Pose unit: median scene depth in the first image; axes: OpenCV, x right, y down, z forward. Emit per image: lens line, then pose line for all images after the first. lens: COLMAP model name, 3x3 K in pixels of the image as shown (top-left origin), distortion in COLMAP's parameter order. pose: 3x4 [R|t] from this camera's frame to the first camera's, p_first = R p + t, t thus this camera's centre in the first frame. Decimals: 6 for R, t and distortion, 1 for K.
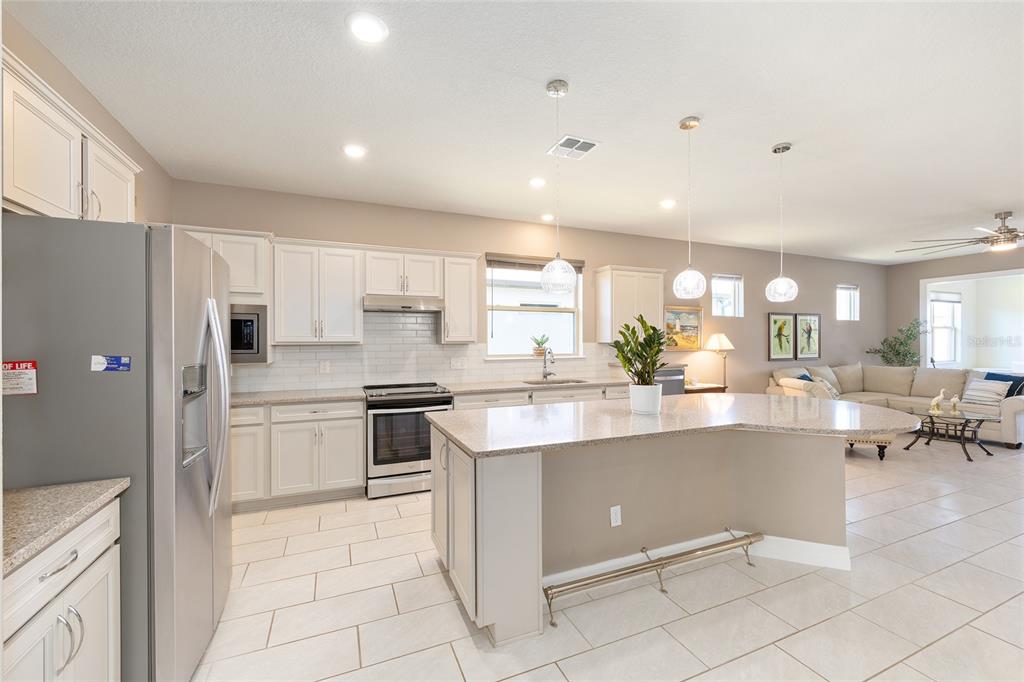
lens RADIAL K [[415.3, 0, 513.5], [0, 415.3, 344.3], [0, 0, 1]] dist [0.002561, 0.000209]
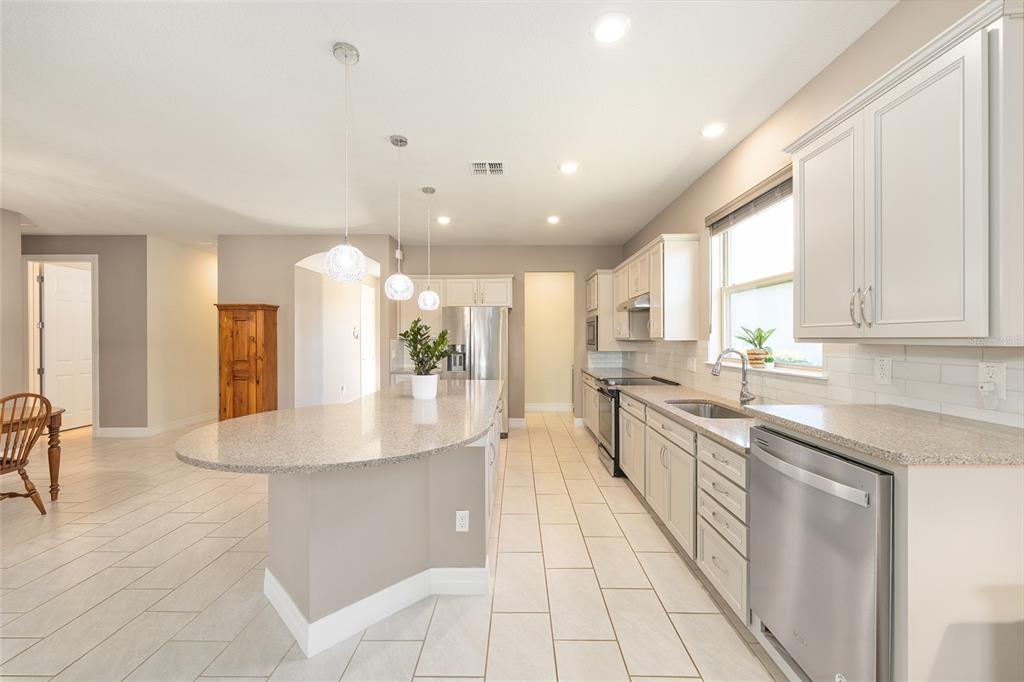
lens RADIAL K [[415.3, 0, 513.2], [0, 415.3, 339.6], [0, 0, 1]] dist [0.002561, 0.000209]
pose [[-0.388244, 0.009352, -0.921509, 0.518508], [0.003447, 0.999956, 0.008696, -0.008834], [0.921550, 0.000200, -0.388259, 0.682654]]
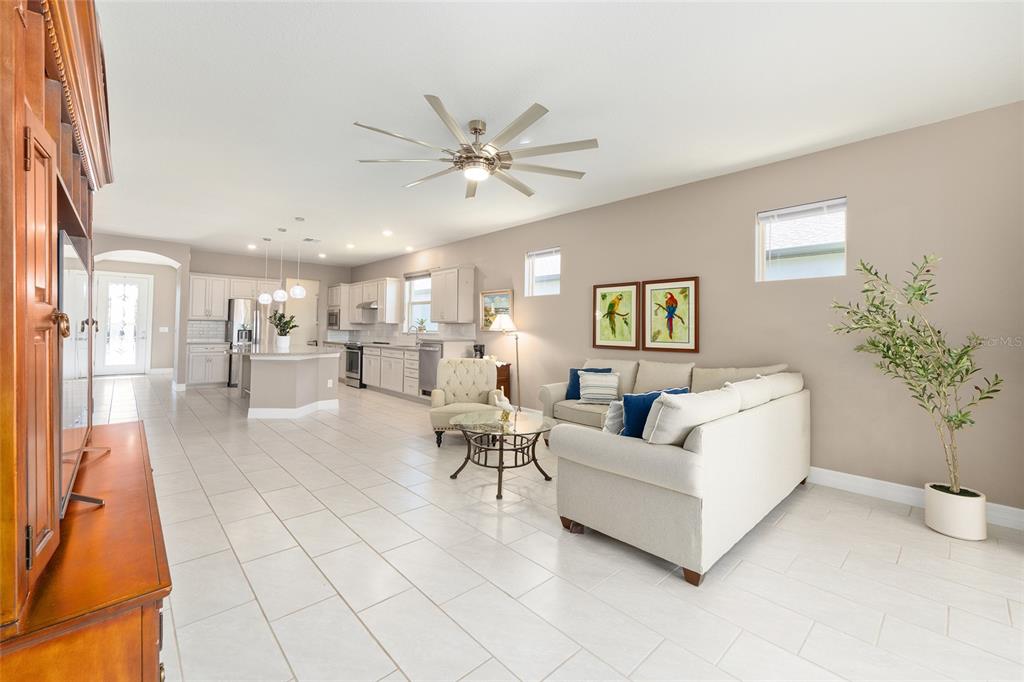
lens RADIAL K [[415.3, 0, 510.7], [0, 415.3, 331.7], [0, 0, 1]] dist [0.002561, 0.000209]
pose [[0.337008, 0.015007, -0.941382, 1.275994], [-0.018998, 0.999778, 0.009136, 0.005930], [0.941310, 0.014805, 0.337218, 0.582580]]
